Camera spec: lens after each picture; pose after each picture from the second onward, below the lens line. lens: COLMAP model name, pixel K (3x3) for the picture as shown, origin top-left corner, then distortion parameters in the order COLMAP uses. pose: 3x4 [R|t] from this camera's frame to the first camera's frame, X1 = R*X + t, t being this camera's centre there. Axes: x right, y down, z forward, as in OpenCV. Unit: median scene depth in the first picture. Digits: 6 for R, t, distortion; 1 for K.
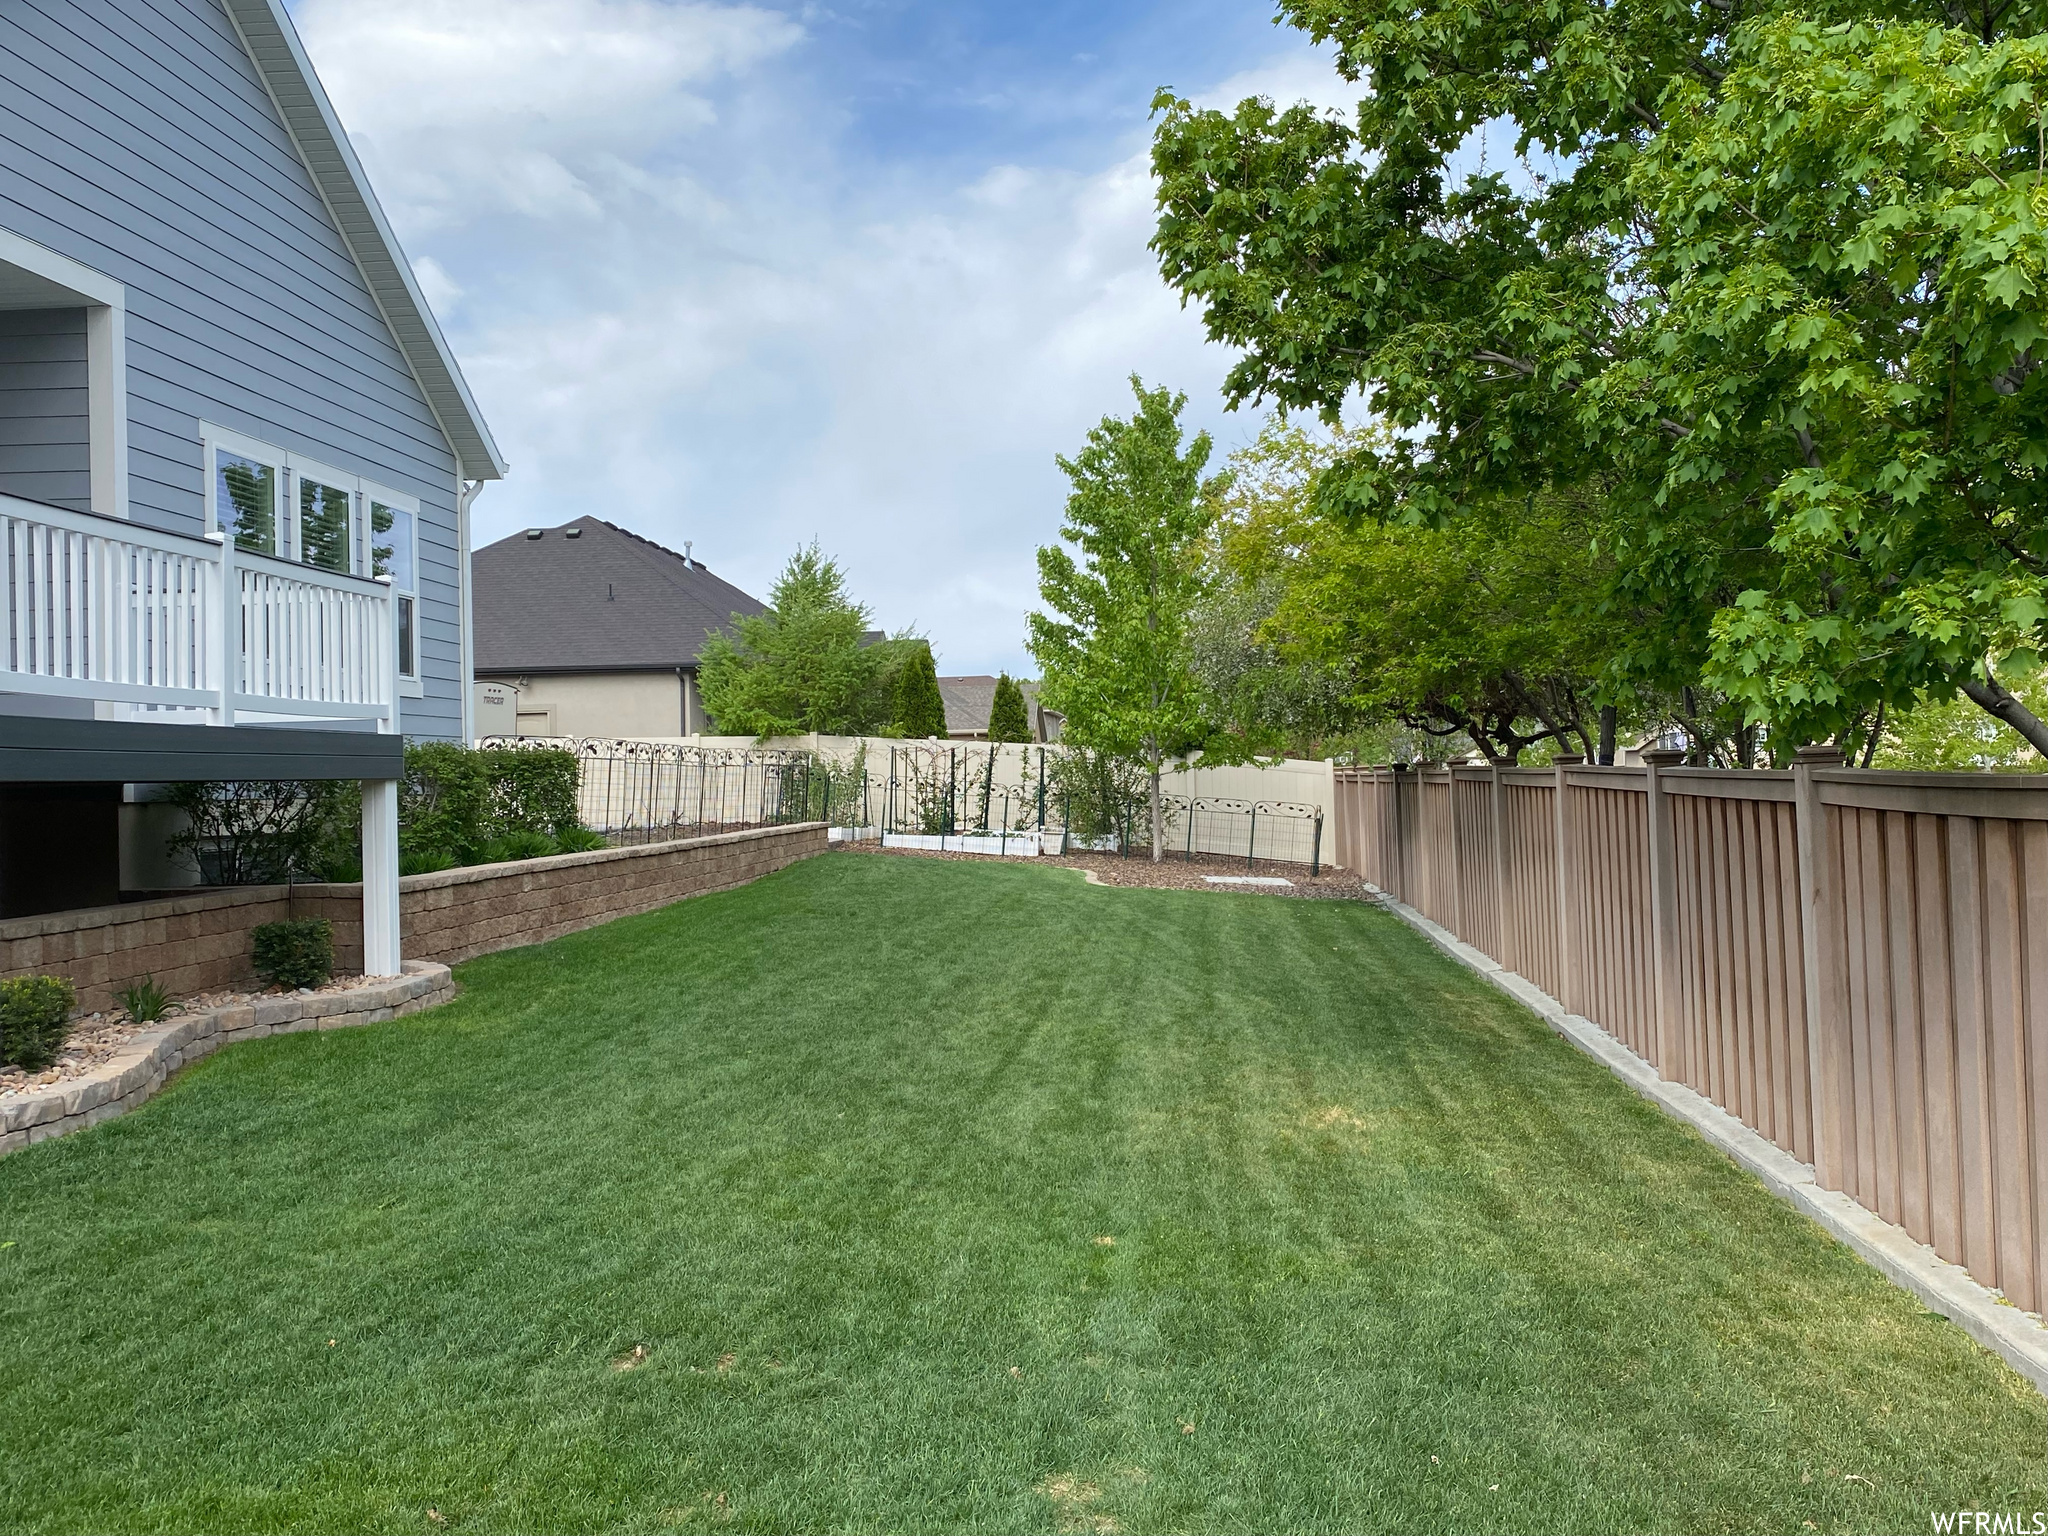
lens RADIAL K [[1772.1, 0, 1025.3], [0, 1772.1, 755.8], [0, 0, 1]] dist [-0.001019, 0.008866]
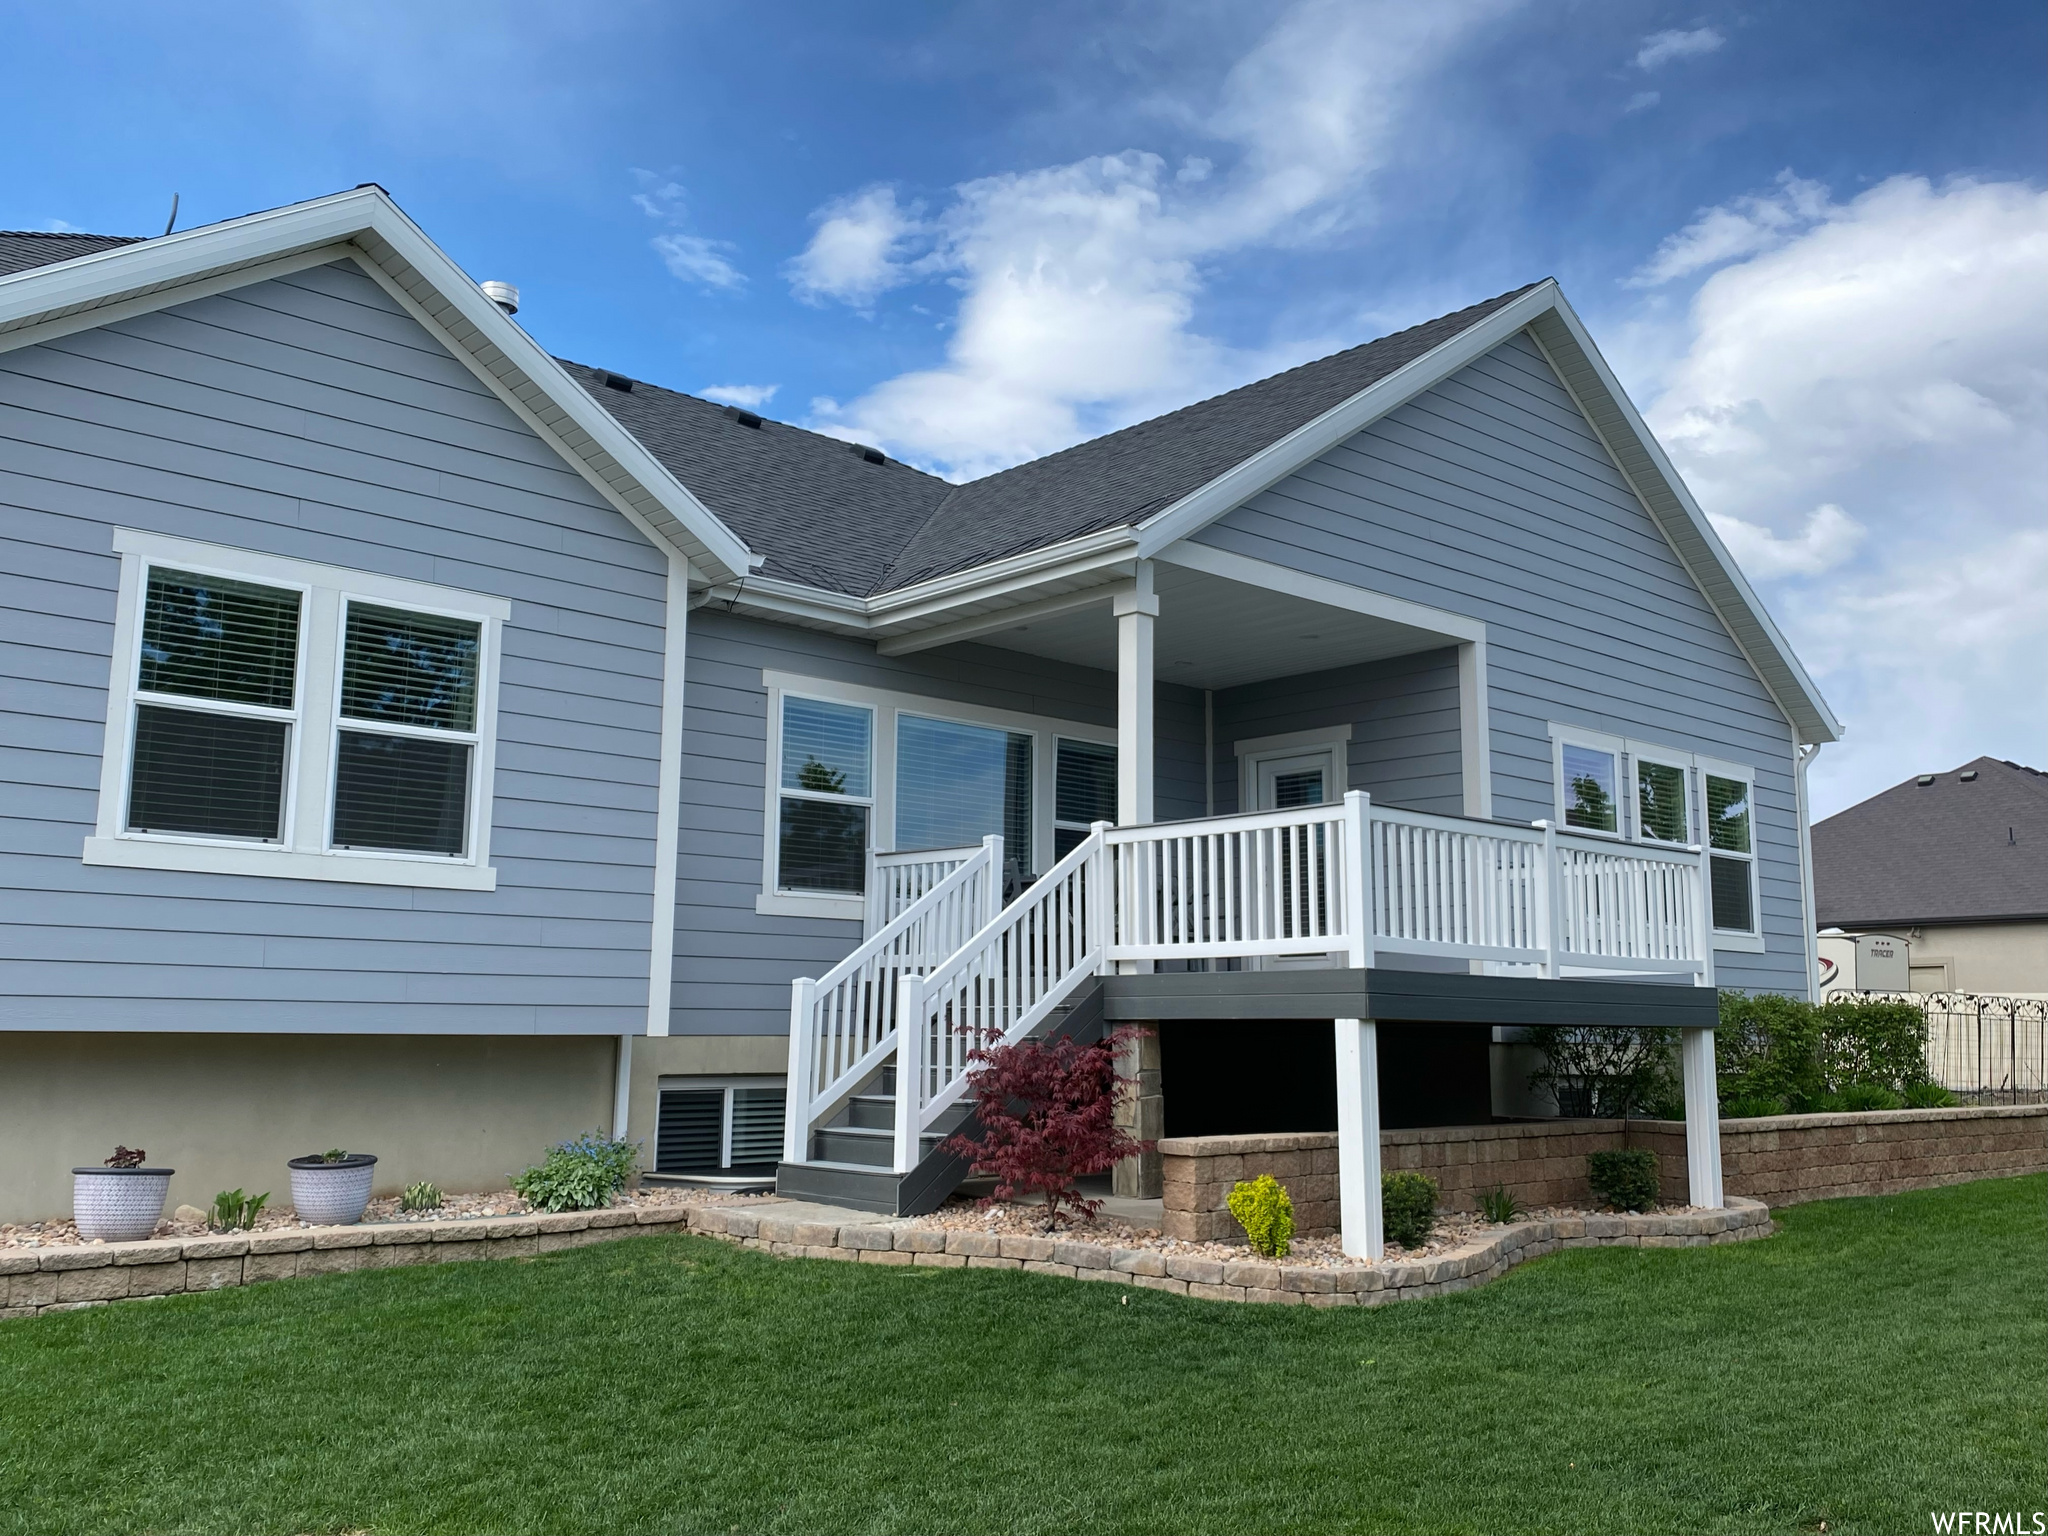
lens RADIAL K [[1772.1, 0, 1025.3], [0, 1772.1, 755.8], [0, 0, 1]] dist [-0.001019, 0.008866]
pose [[0.722750, -0.081574, -0.686278, 0.108990], [-0.016230, 0.990732, -0.134856, 0.001093], [0.690919, 0.108606, 0.714728, -0.108798]]
